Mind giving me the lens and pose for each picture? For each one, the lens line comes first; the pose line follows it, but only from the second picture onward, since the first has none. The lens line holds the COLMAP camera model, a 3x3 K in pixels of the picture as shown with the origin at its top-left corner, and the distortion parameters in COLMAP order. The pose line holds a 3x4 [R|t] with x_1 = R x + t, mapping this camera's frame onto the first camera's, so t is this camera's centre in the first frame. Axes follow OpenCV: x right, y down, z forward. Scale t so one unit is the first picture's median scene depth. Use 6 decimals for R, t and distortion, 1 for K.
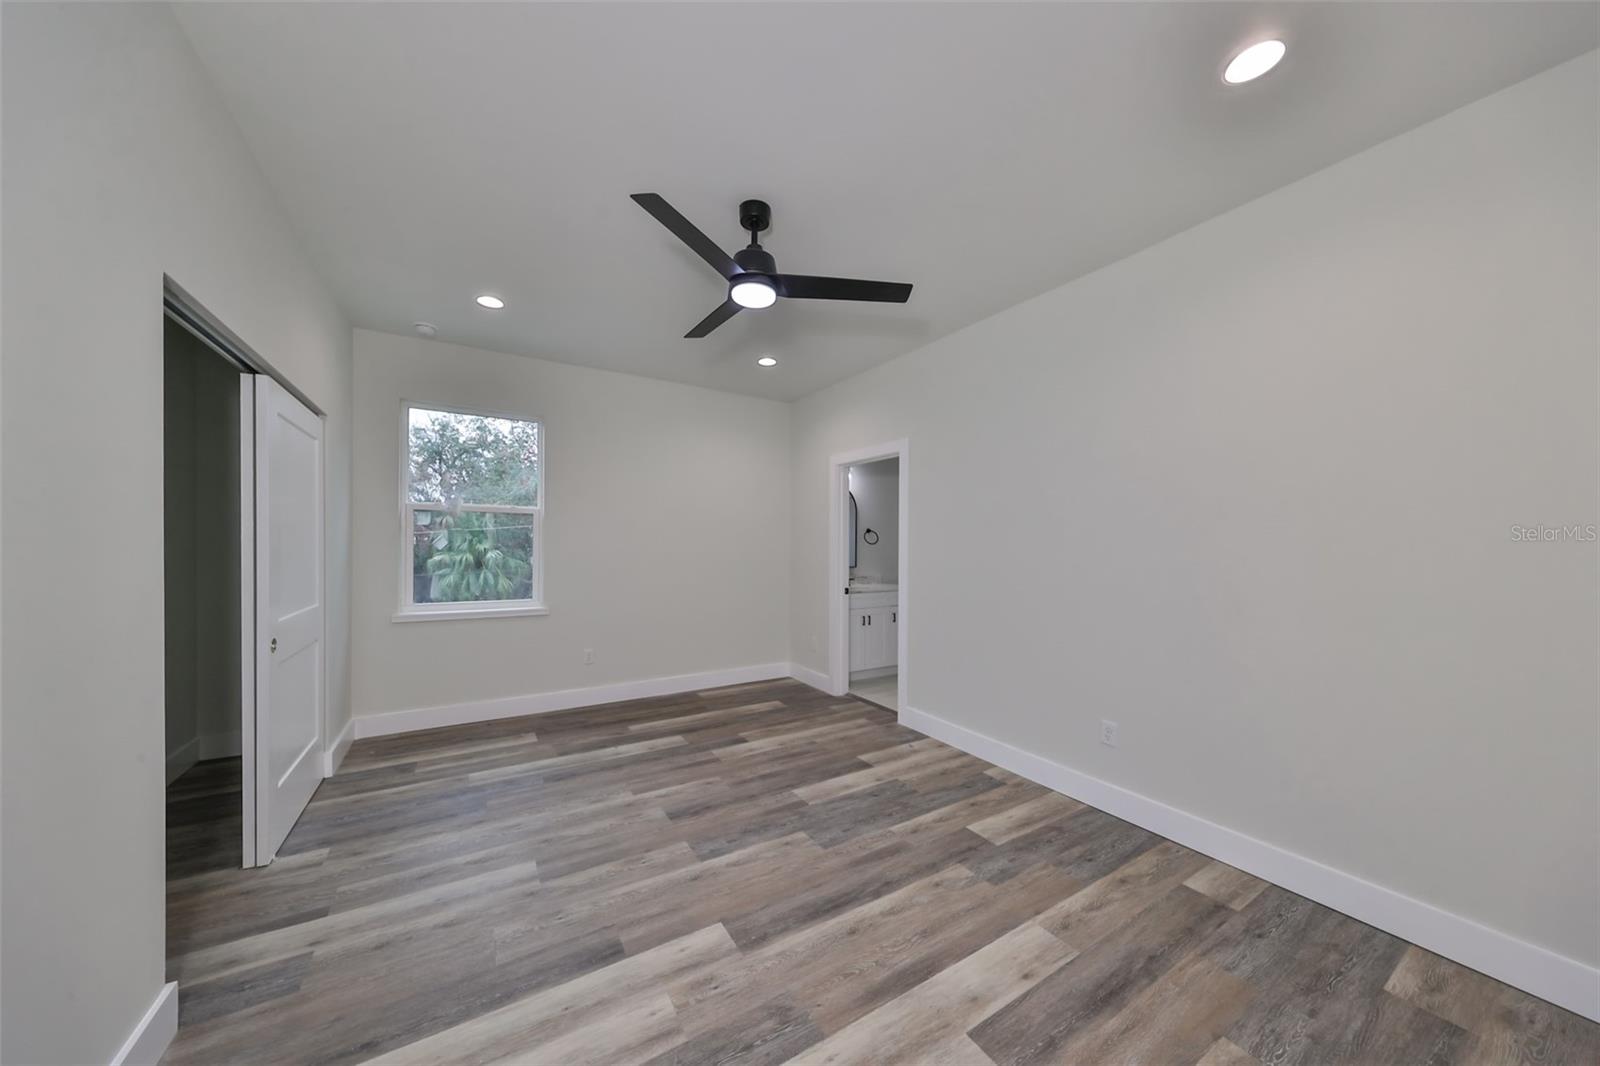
lens RADIAL K [[499.8, 0, 805.7], [0, 499.8, 530.6], [0, 0, 1]] dist [0.000998, 0.000133]
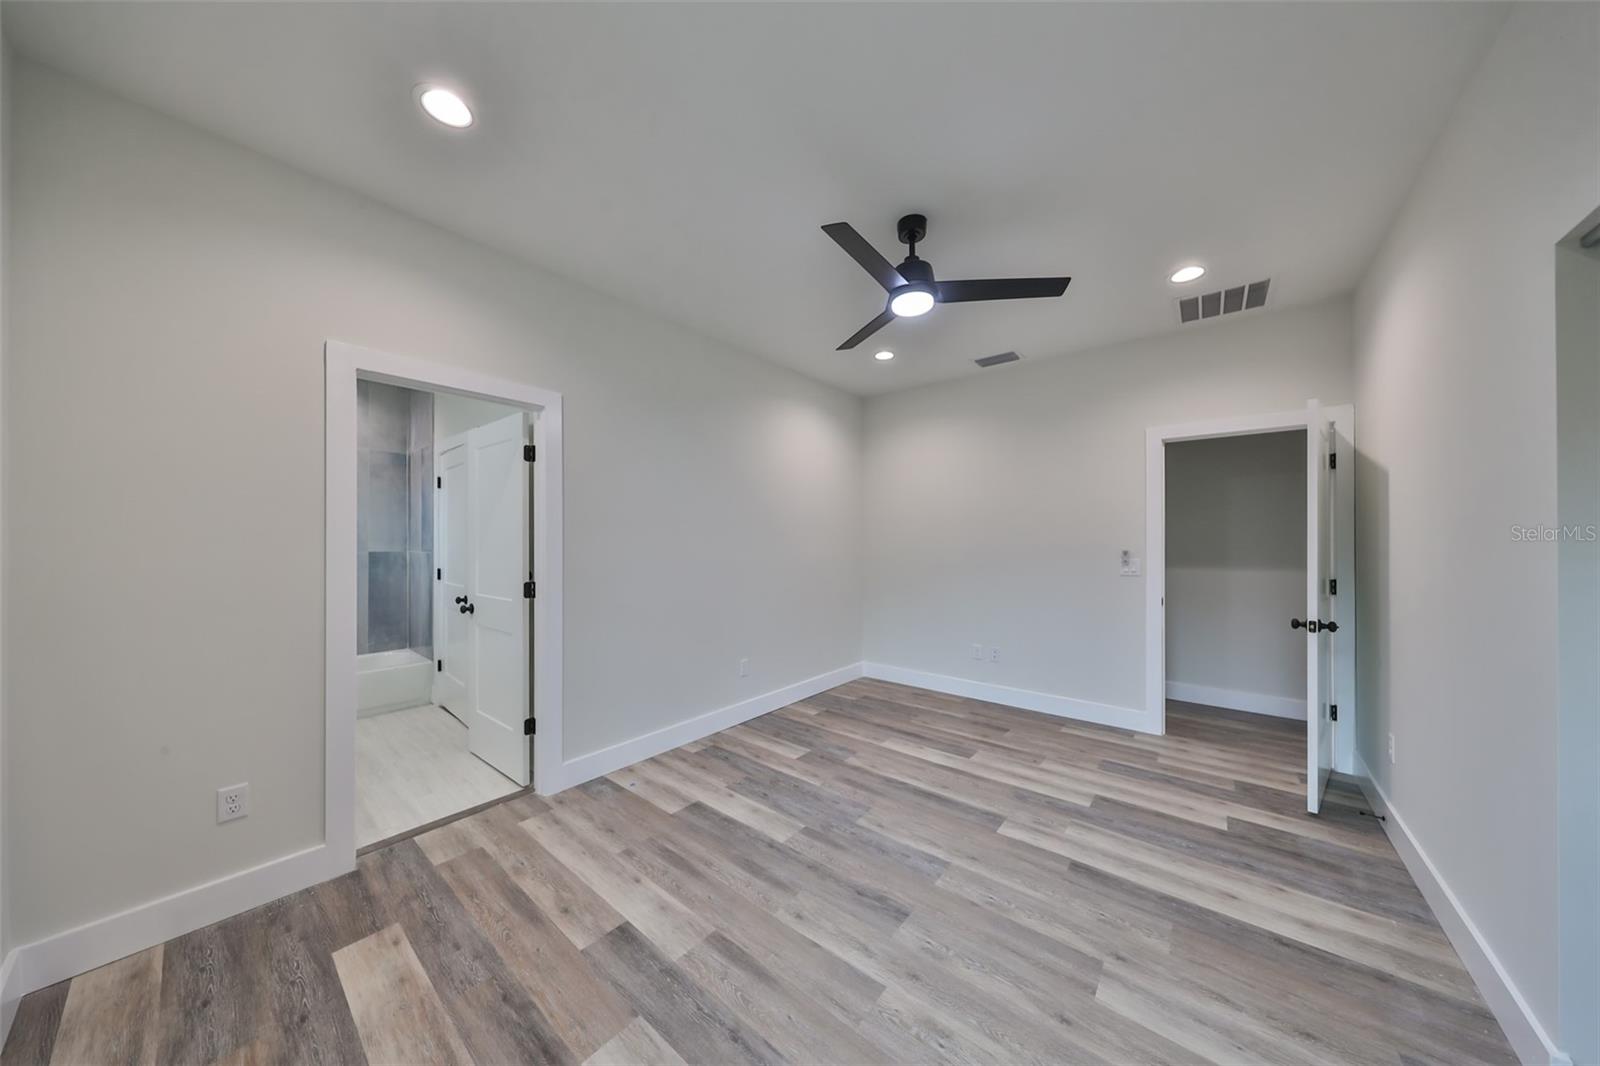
lens RADIAL K [[499.8, 0, 805.7], [0, 499.8, 530.6], [0, 0, 1]] dist [0.000998, 0.000133]
pose [[-0.287559, 0.010392, 0.957706, -0.933847], [-0.027929, 0.999425, -0.019231, 0.024911], [-0.957356, -0.032278, -0.287104, 1.362274]]
